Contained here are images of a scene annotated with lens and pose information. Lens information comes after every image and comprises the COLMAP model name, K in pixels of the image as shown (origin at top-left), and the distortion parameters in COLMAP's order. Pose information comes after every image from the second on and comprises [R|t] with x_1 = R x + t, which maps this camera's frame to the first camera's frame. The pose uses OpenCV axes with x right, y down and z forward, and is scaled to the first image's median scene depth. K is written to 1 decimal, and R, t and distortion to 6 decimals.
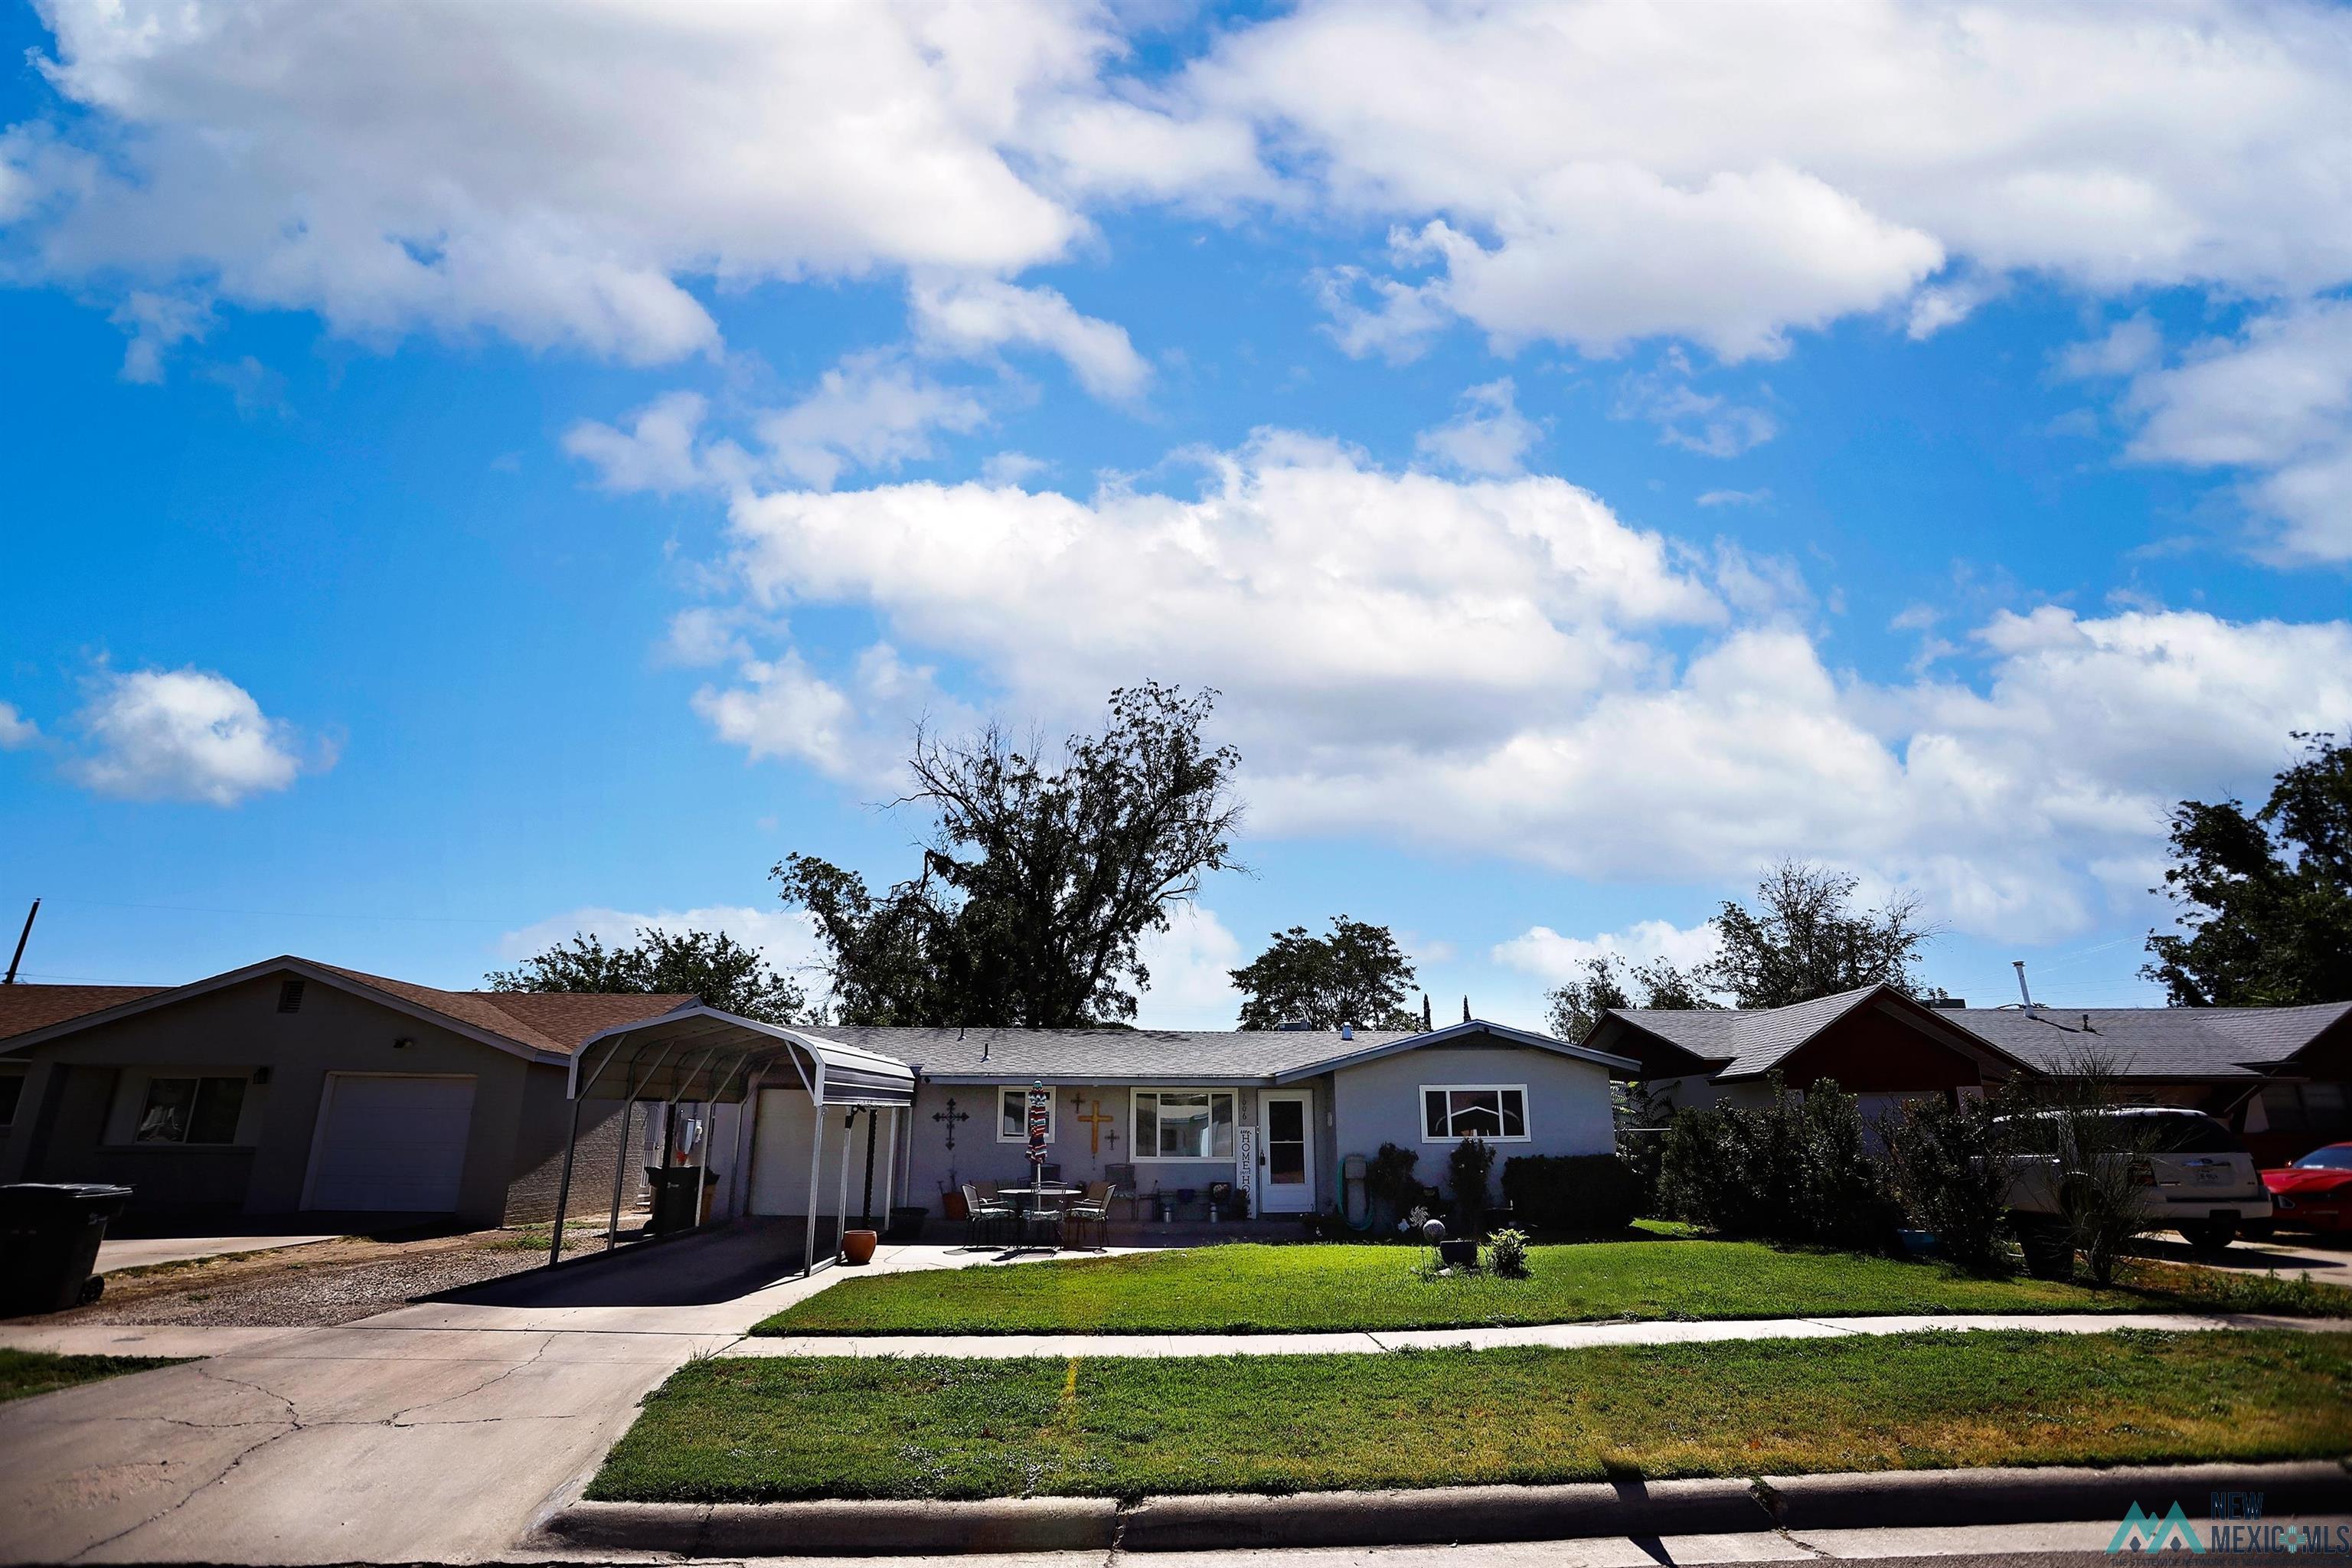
lens RADIAL K [[1142.8, 0, 1168.1], [0, 1142.8, 758.6], [0, 0, 1]] dist [-0.058958, 0.000531]
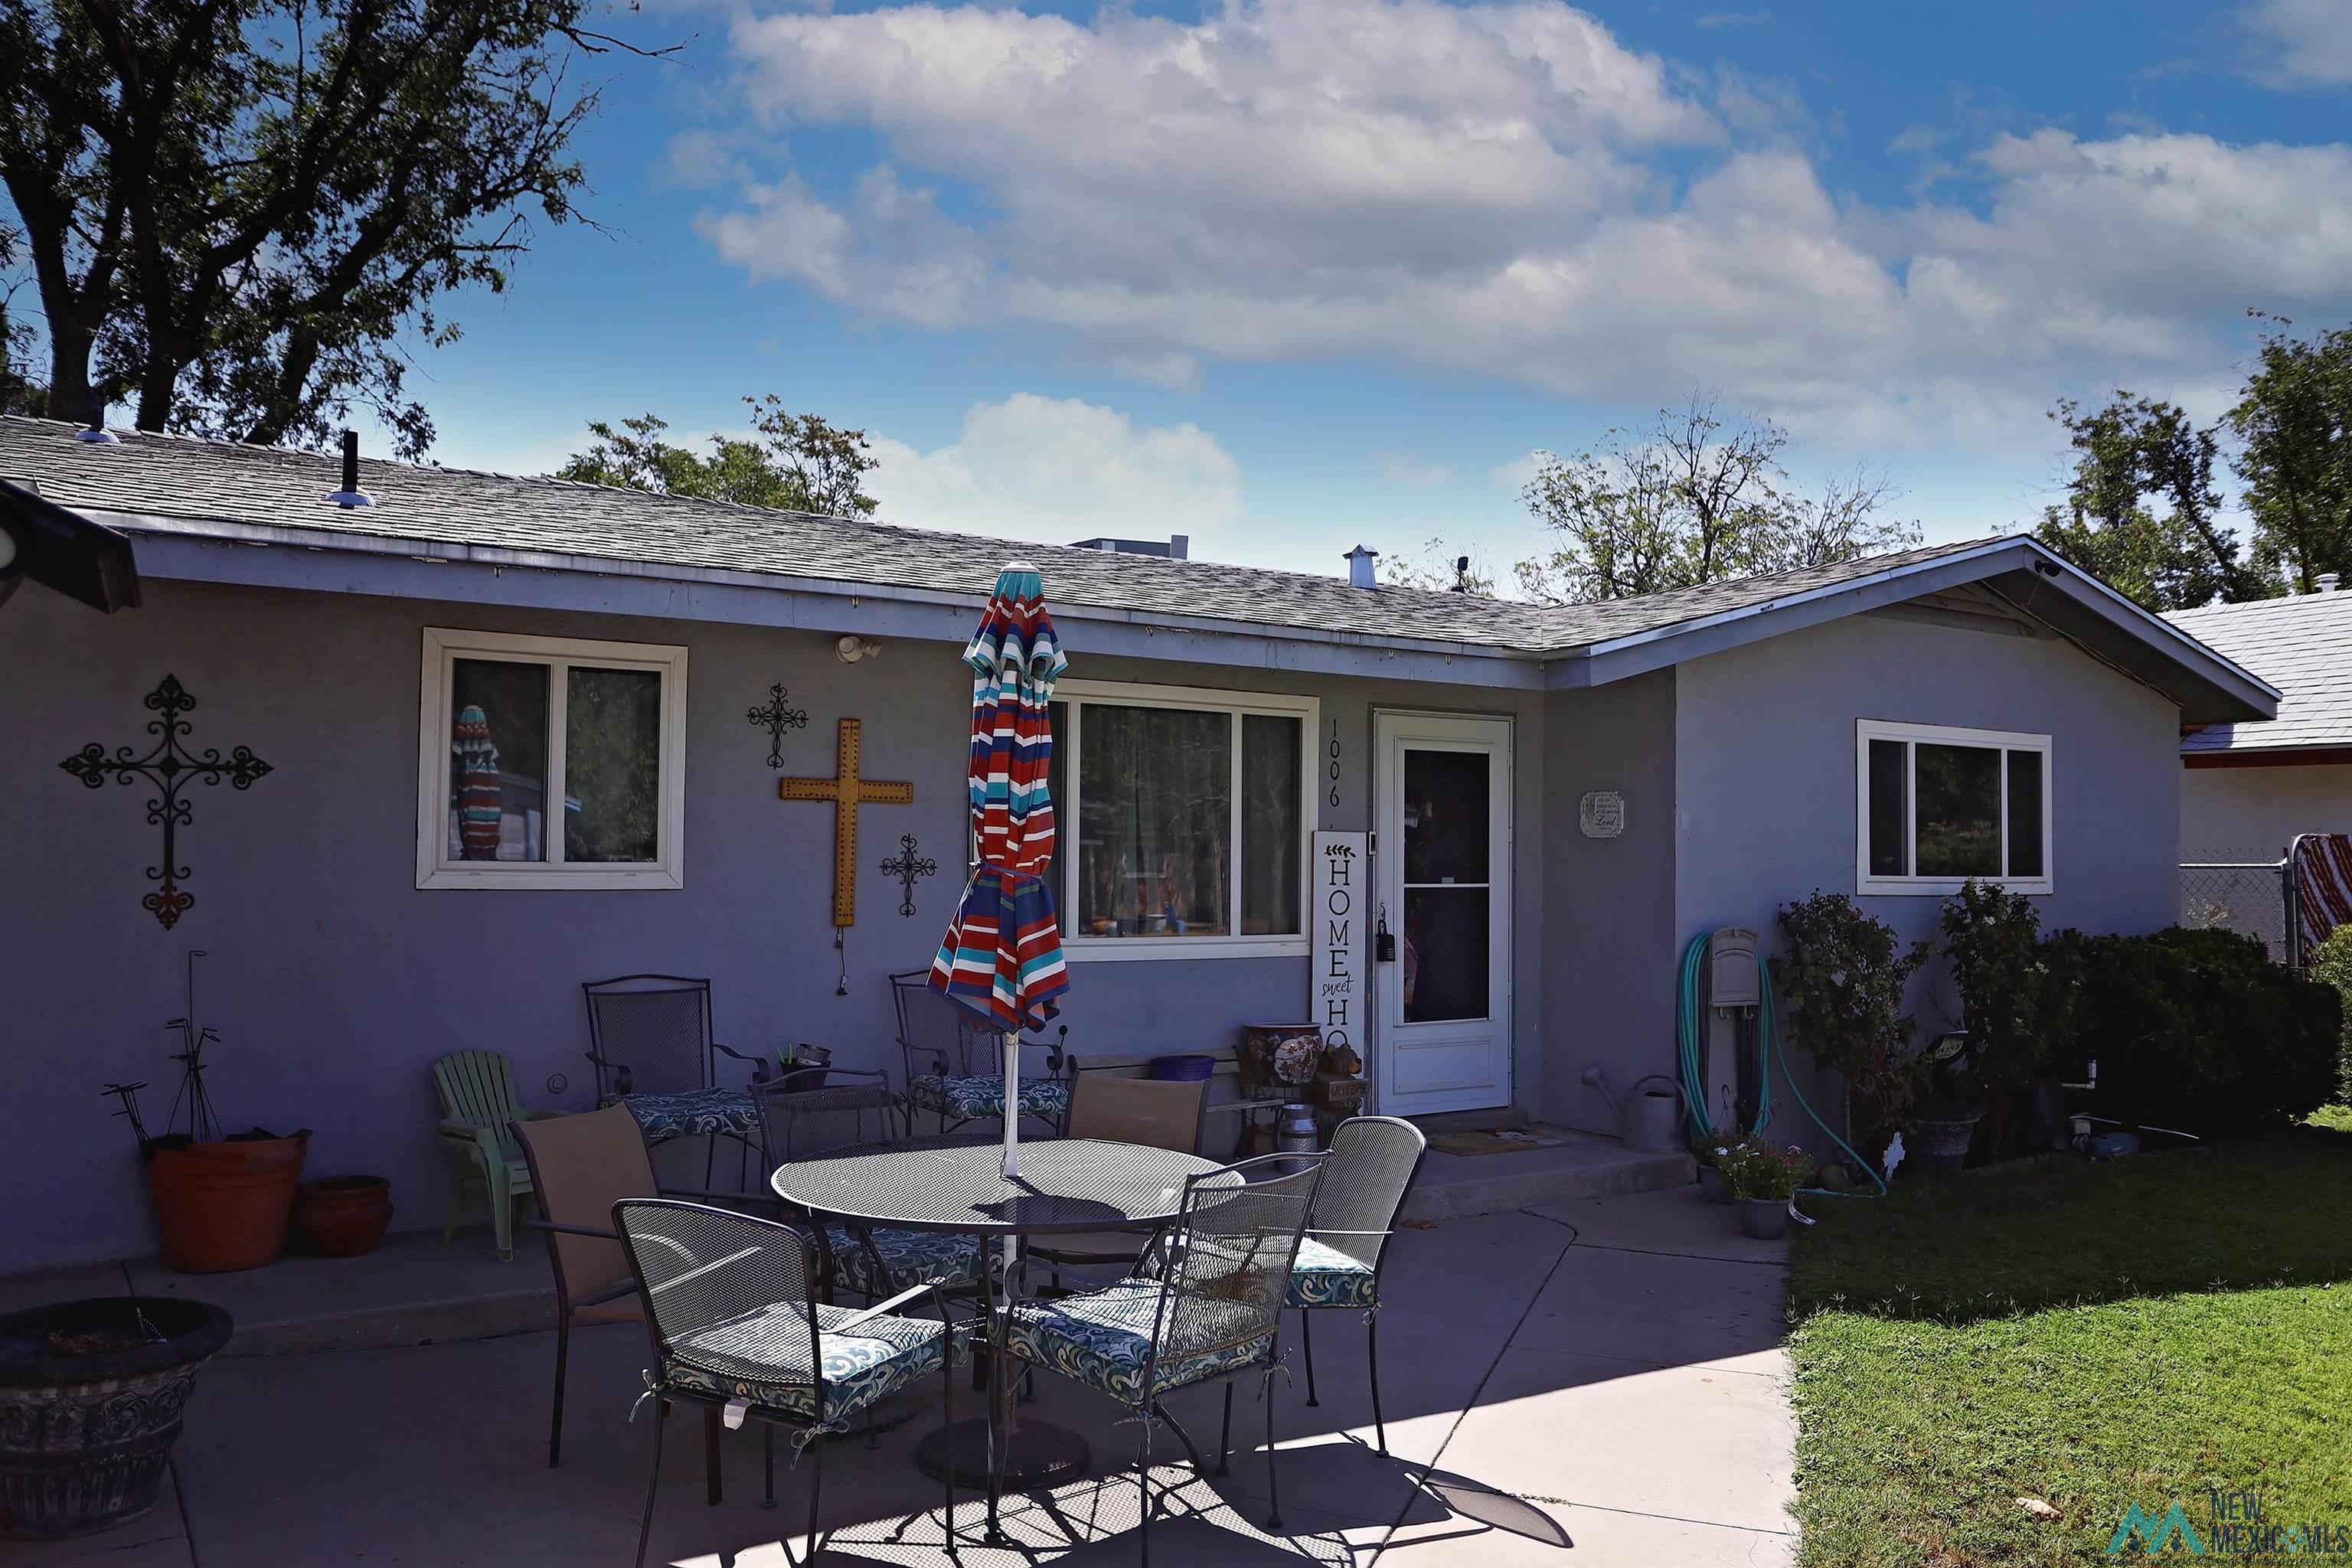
lens RADIAL K [[1850.2, 0, 1176.0], [0, 1850.2, 784.0], [0, 0, 1]] dist [0.002010, 0.000113]
pose [[0.869774, 0.029464, 0.492570, -0.196843], [-0.169026, 0.955617, 0.241303, 0.210231], [-0.463598, -0.293136, 0.836151, 0.643225]]
